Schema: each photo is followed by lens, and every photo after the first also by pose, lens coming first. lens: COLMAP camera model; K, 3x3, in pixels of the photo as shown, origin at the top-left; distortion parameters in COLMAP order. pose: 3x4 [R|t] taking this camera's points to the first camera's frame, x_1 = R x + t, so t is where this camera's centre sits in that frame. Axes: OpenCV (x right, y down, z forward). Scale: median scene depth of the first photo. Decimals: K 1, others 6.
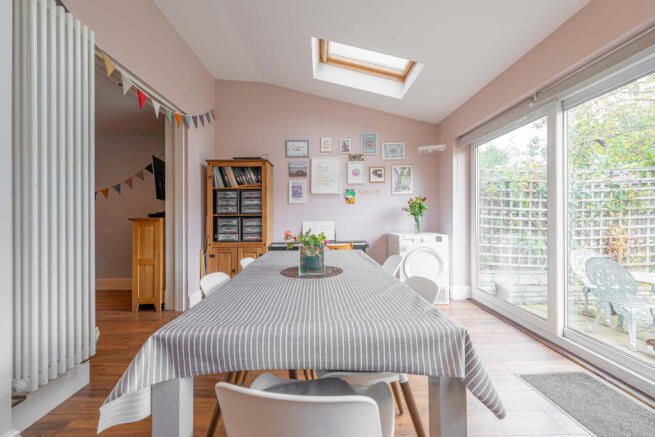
lens RADIAL K [[256.2, 0, 322.2], [0, 256.2, 215.7], [0, 0, 1]] dist [0.000090, 0.004031]
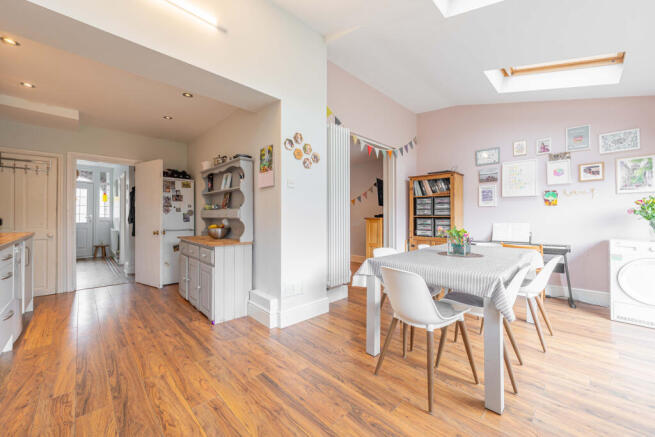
lens RADIAL K [[256.2, 0, 322.2], [0, 256.2, 215.7], [0, 0, 1]] dist [0.000090, 0.004031]
pose [[0.683480, 0.006928, -0.729937, 0.239024], [-0.006214, 0.999974, 0.003672, -0.007318], [0.729943, 0.002026, 0.683505, -0.293655]]
